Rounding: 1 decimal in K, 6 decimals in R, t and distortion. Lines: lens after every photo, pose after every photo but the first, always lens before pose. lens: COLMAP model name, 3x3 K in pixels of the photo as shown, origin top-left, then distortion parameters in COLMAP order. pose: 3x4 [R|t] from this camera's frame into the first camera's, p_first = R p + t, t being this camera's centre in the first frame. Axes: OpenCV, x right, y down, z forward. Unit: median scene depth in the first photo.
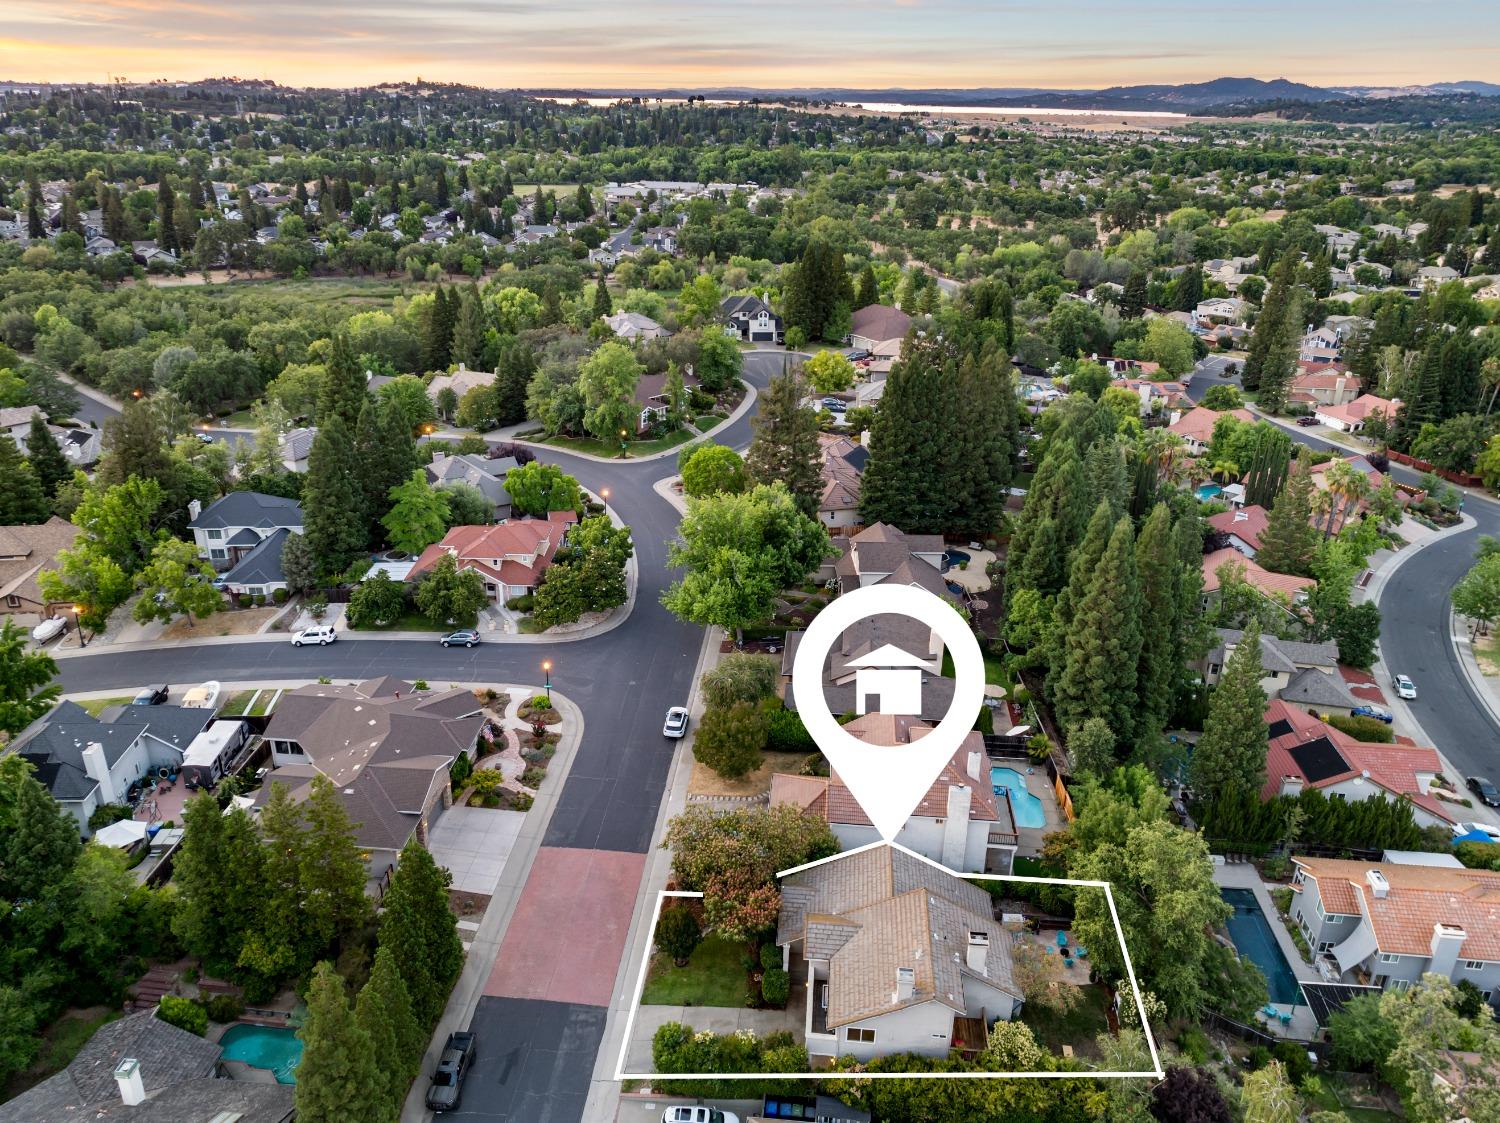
lens RADIAL K [[1095.2, 0, 750.0], [0, 1095.2, 561.5], [0, 0, 1]] dist [-0.009206, 0.010596]
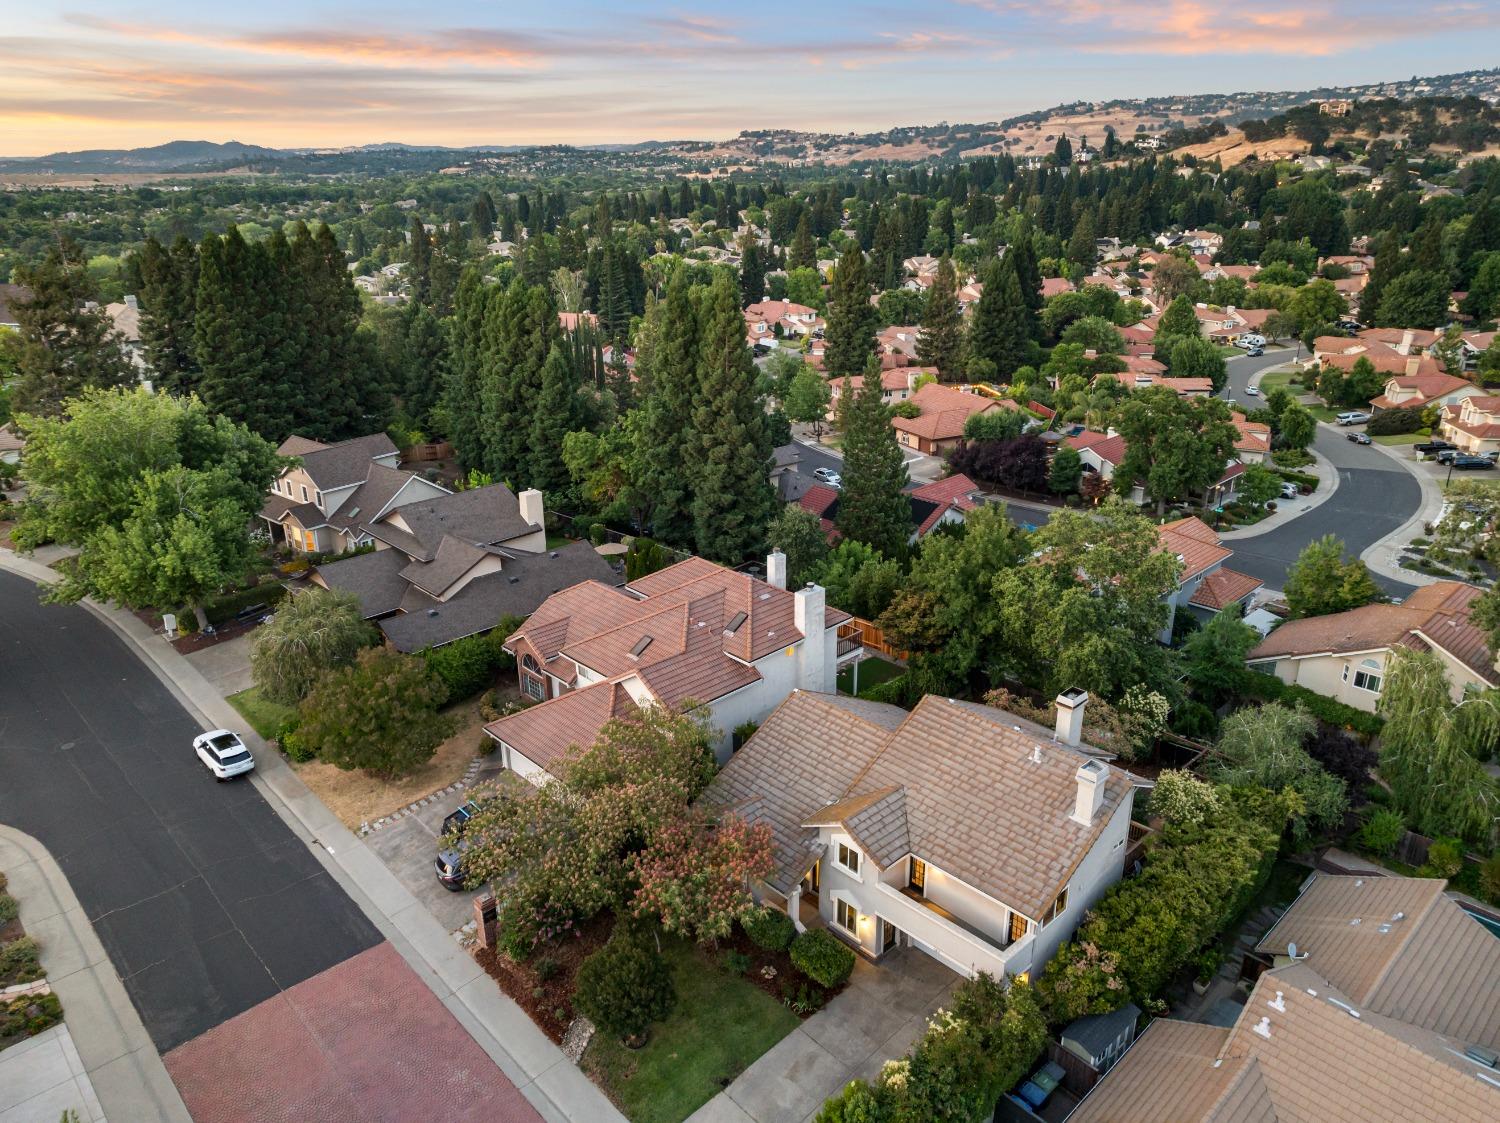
lens RADIAL K [[1040.9, 0, 750.0], [0, 1040.9, 561.5], [0, 0, 1]] dist [-0.004232, 0.000237]
pose [[0.660291, -0.293386, 0.691333, -0.184231], [0.314677, 0.943914, 0.100028, 0.069274], [-0.681905, 0.151499, 0.715579, 0.340321]]
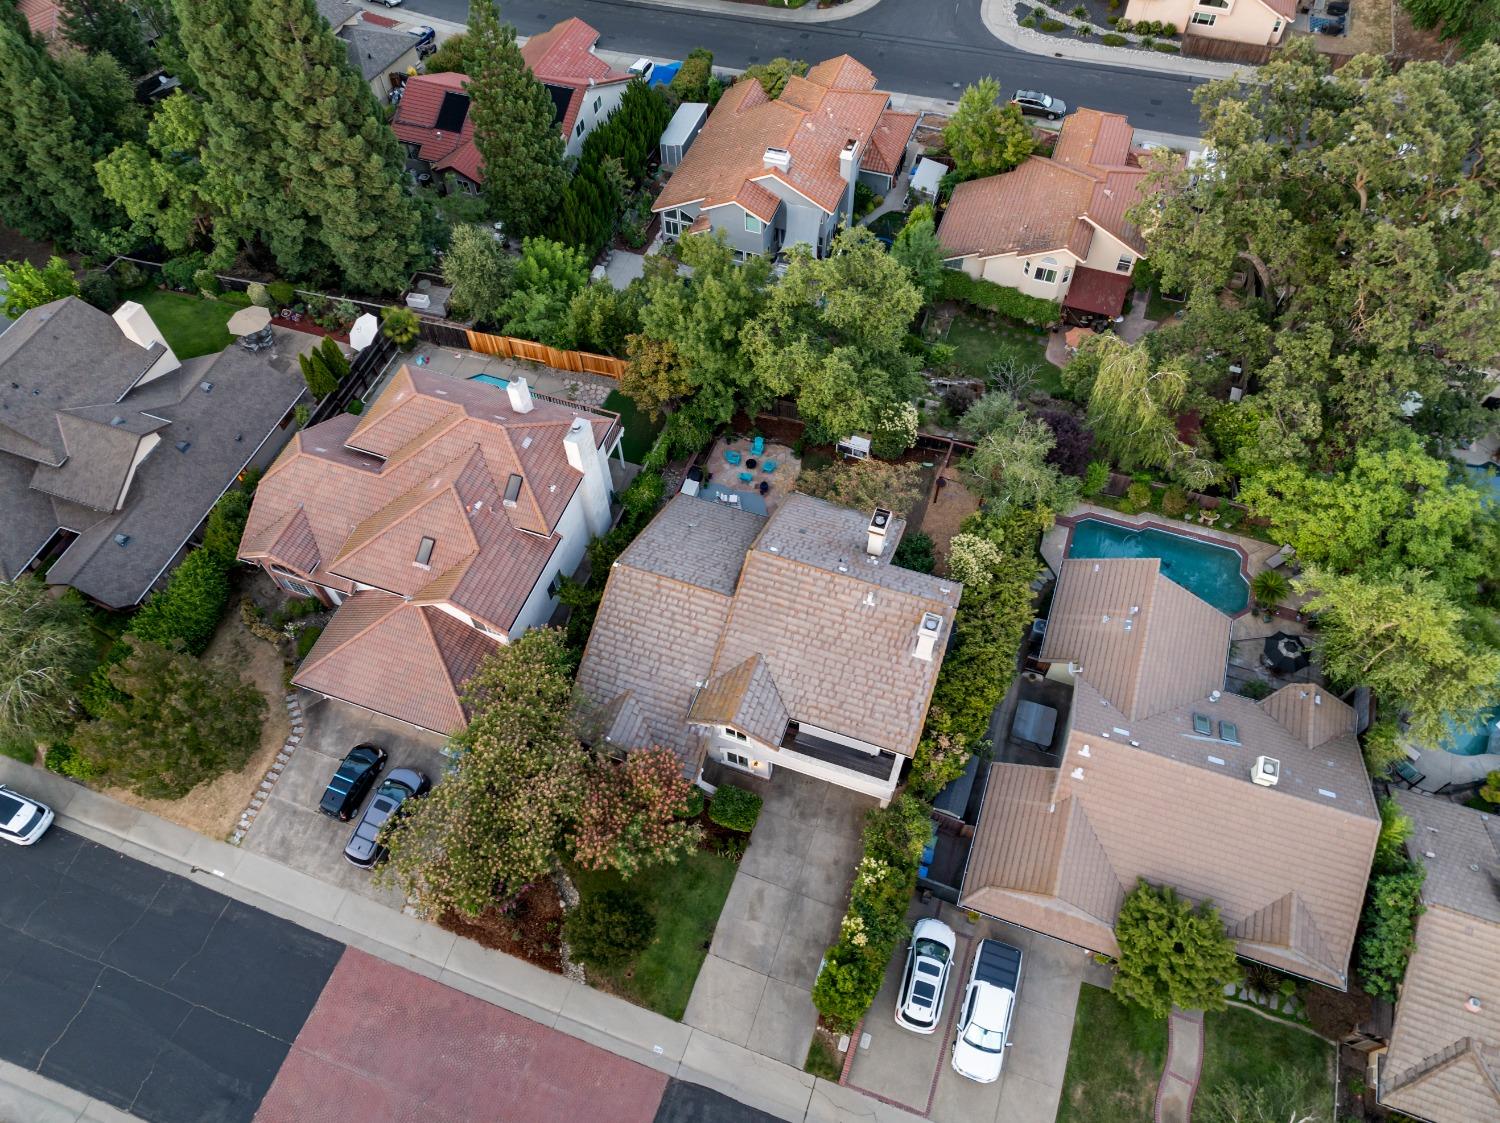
lens RADIAL K [[1055.5, 0, 742.3], [0, 1055.5, 546.5], [0, 0, 1]] dist [0.000074, 0.002539]
pose [[0.256318, -0.812345, 0.523828, -0.108324], [0.402121, 0.582427, 0.706454, -0.101761], [-0.878977, 0.029565, 0.475947, 0.383748]]
